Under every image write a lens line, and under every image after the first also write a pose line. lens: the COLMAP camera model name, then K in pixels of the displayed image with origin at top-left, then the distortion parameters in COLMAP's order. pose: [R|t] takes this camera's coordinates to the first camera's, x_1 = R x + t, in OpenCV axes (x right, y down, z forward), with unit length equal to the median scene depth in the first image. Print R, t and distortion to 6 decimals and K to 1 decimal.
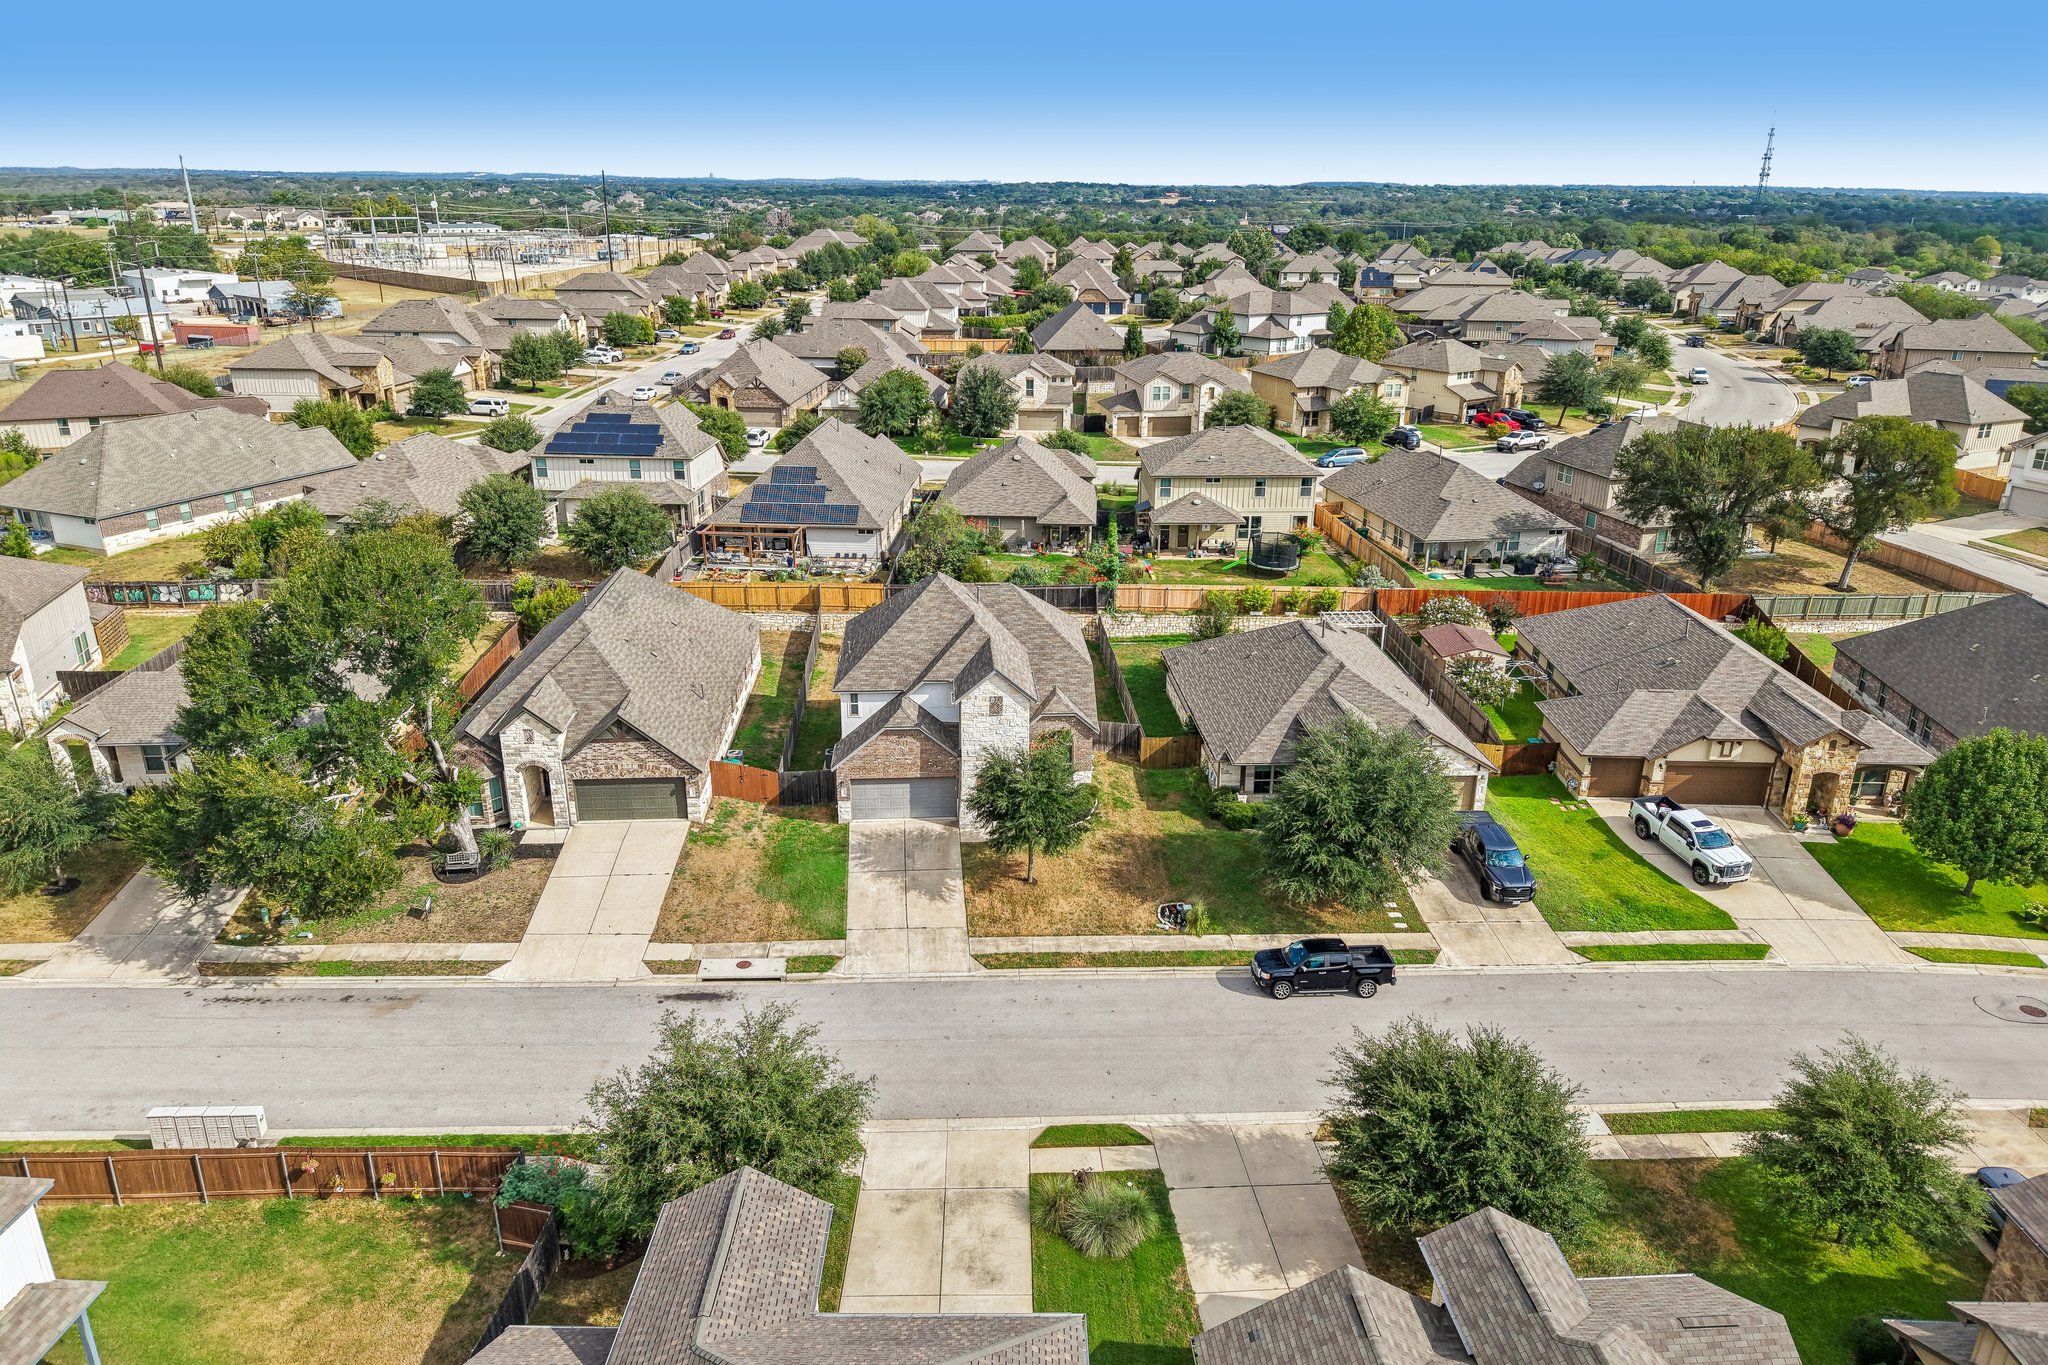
lens RADIAL K [[1365.3, 0, 1024.0], [0, 1365.3, 682.5], [0, 0, 1]] dist [0.058356, -0.077166]
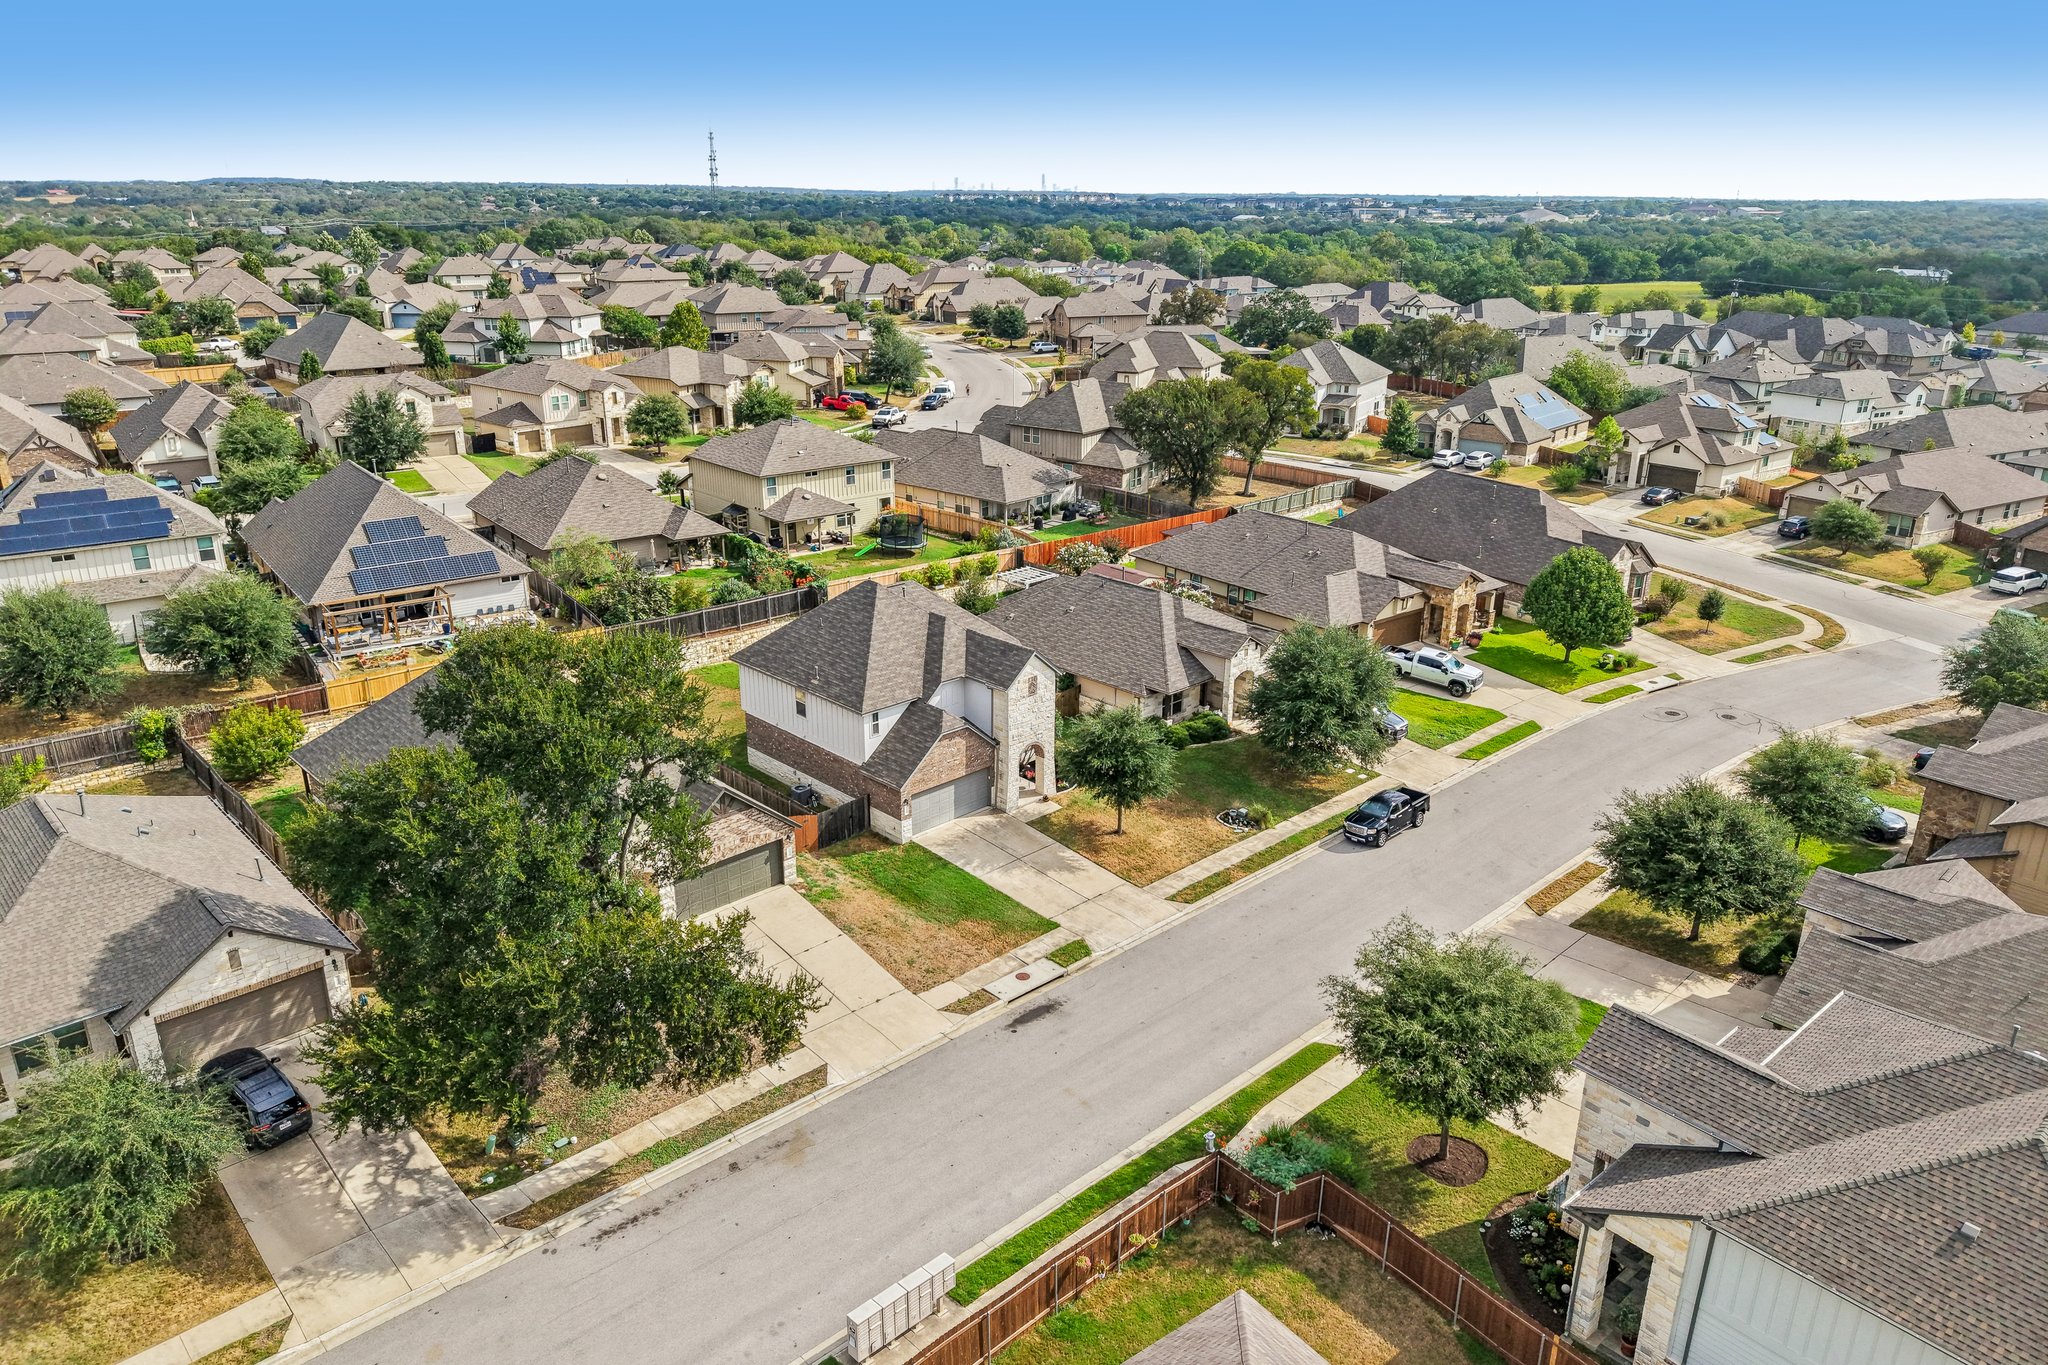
lens RADIAL K [[1365.3, 0, 1024.0], [0, 1365.3, 682.5], [0, 0, 1]] dist [0.058356, -0.077166]
pose [[0.760553, -0.219578, 0.611020, -0.414532], [0.218369, 0.972763, 0.077765, -0.042375], [-0.611453, 0.074283, 0.787786, 0.112140]]
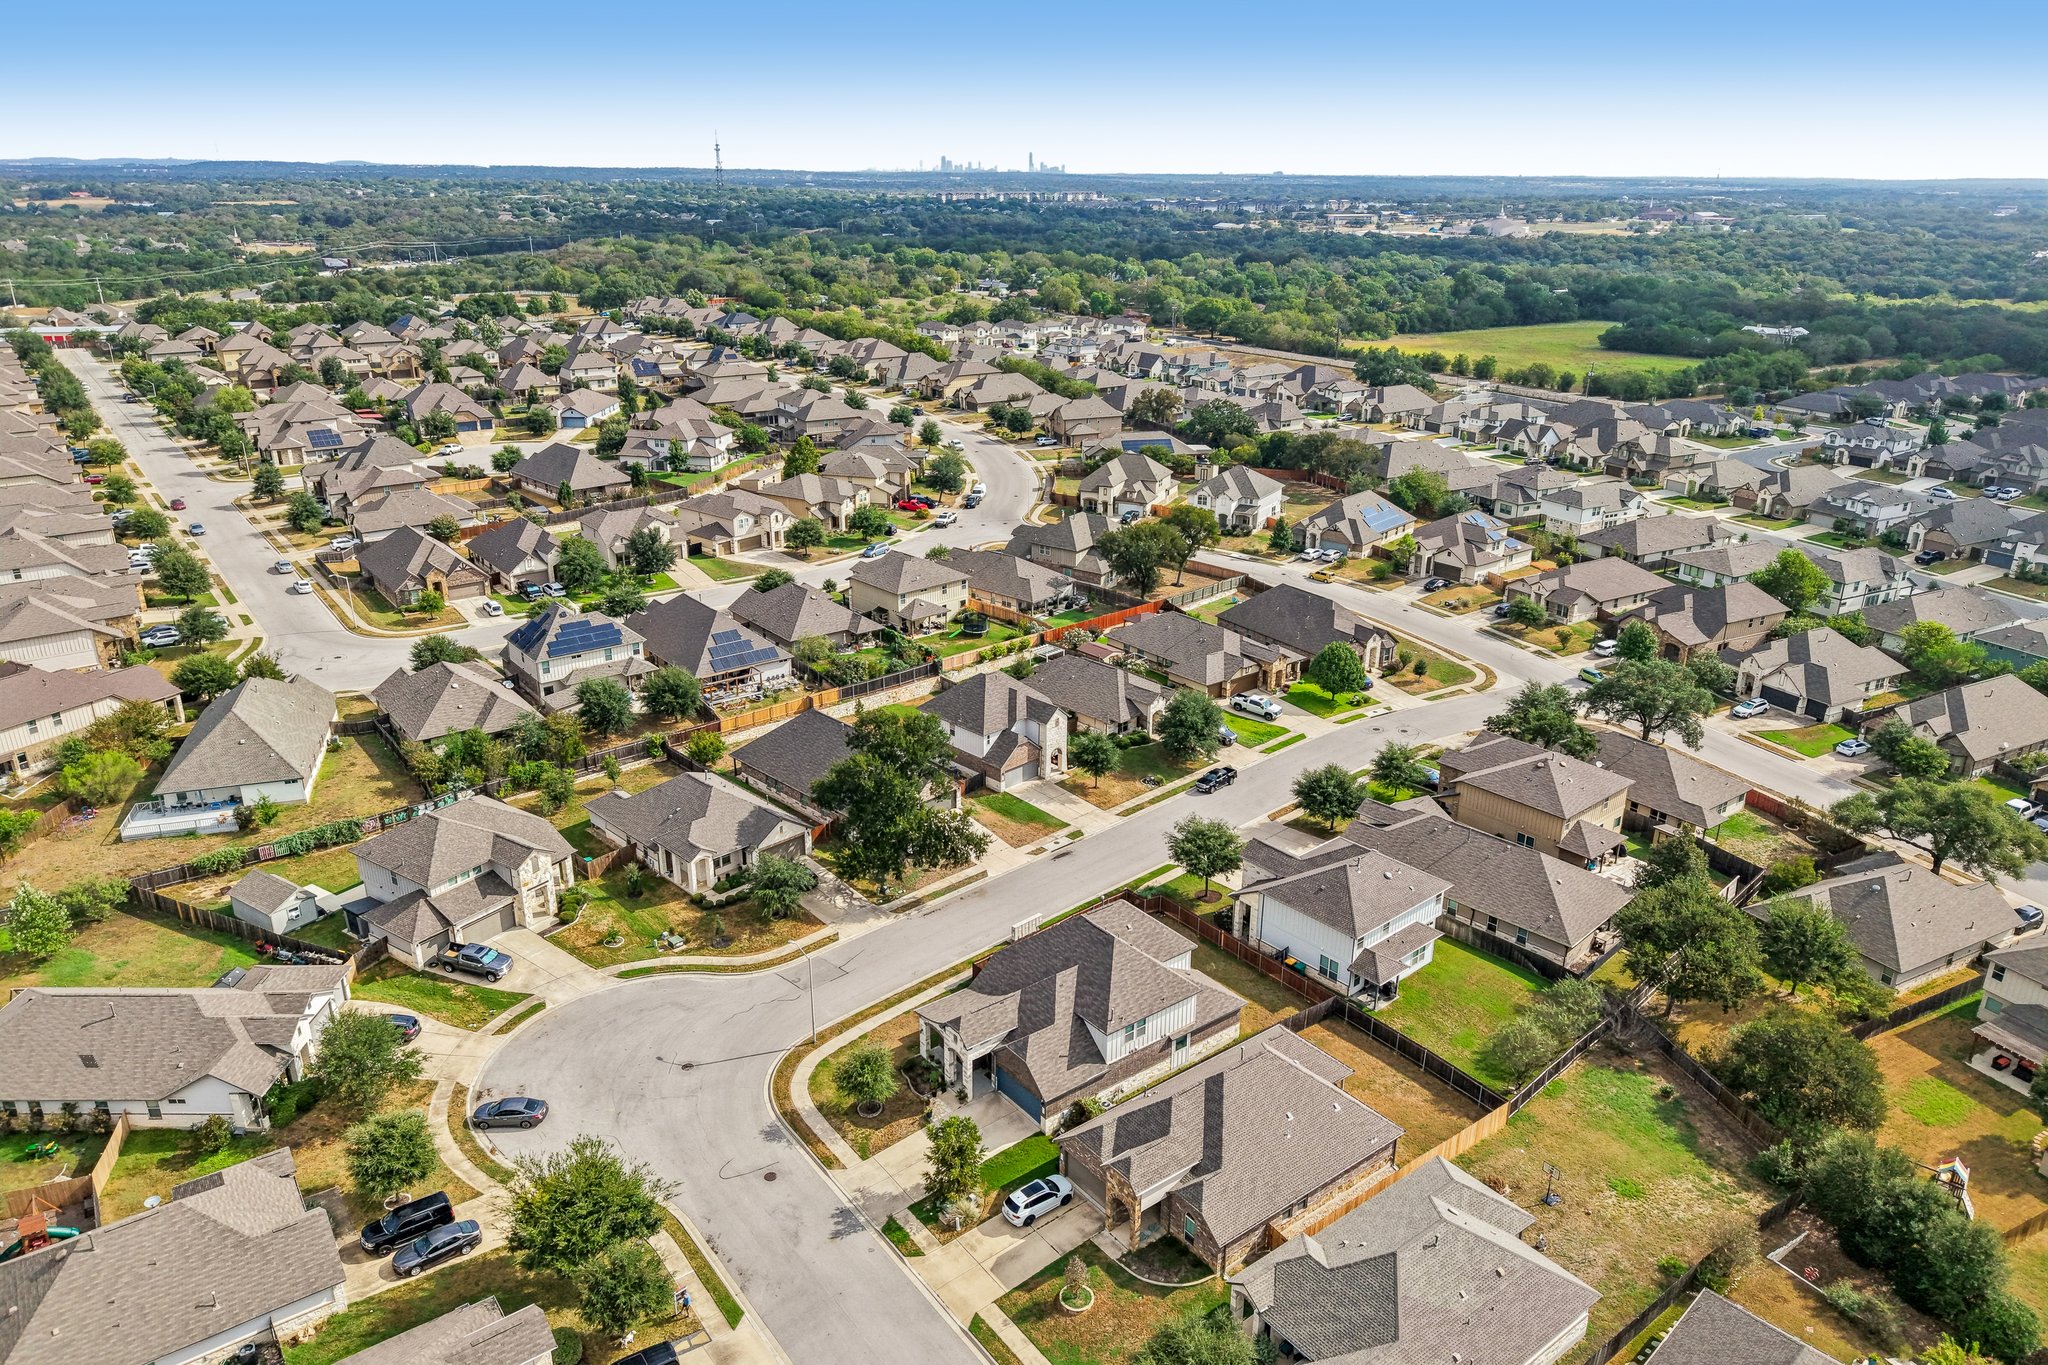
lens RADIAL K [[1373.3, 0, 1024.0], [0, 1373.3, 682.5], [0, 0, 1]] dist [0.091562, -0.096715]
pose [[0.754553, -0.231547, 0.614032, -0.935261], [0.220358, 0.970755, 0.095278, -0.179255], [-0.618136, 0.063415, 0.783509, -0.511942]]
